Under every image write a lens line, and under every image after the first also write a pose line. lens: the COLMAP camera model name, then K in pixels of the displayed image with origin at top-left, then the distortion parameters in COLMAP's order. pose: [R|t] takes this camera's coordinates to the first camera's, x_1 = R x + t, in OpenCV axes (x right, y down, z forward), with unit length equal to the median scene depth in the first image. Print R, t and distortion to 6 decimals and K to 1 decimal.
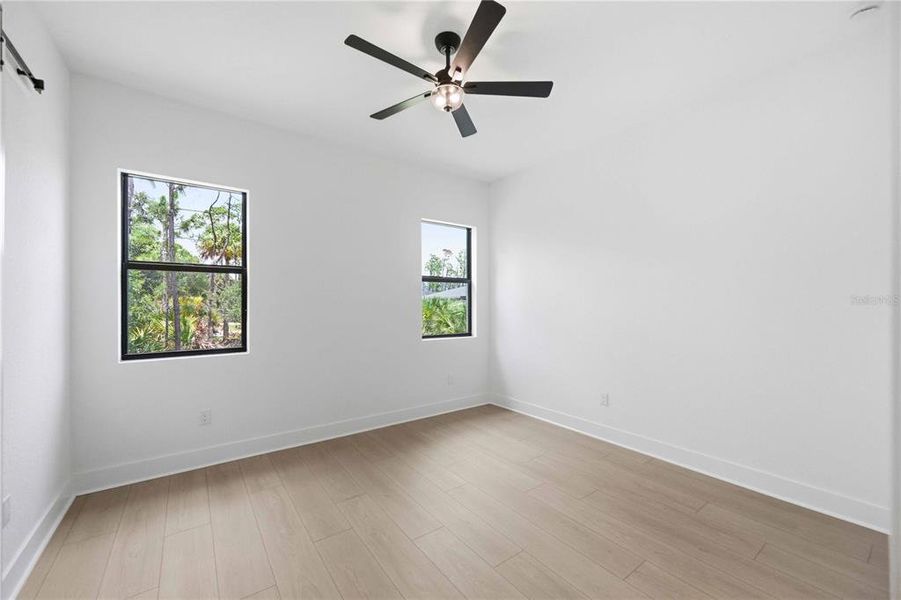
lens RADIAL K [[351.0, 0, 447.6], [0, 351.0, 298.9], [0, 0, 1]] dist [0.001494, 0.000178]
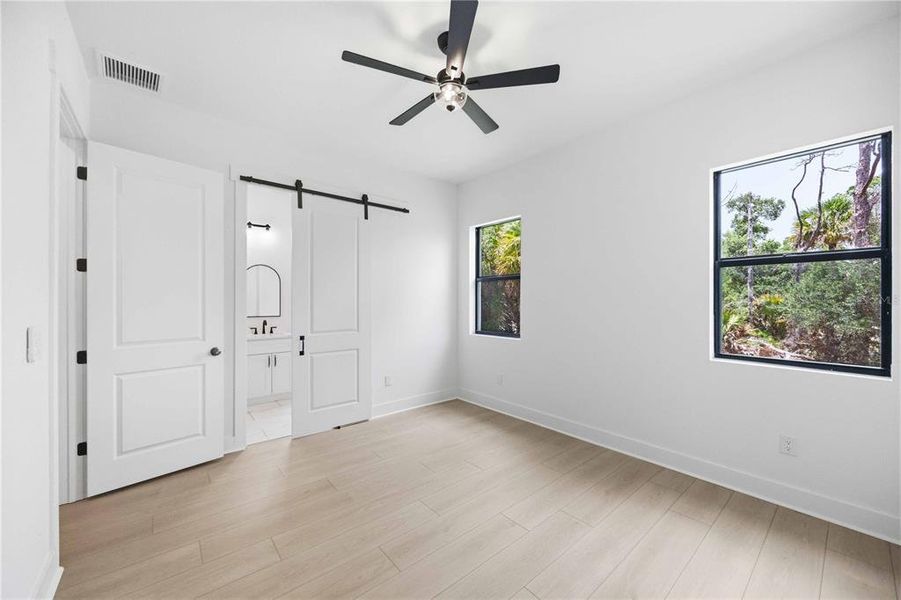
lens RADIAL K [[351.0, 0, 450.1], [0, 351.0, 303.1], [0, 0, 1]] dist [0.001494, 0.000178]
pose [[0.076024, 0.009484, -0.997061, 0.107776], [0.014935, 0.999832, 0.010649, 0.000243], [0.996994, -0.015700, 0.075869, 0.097915]]
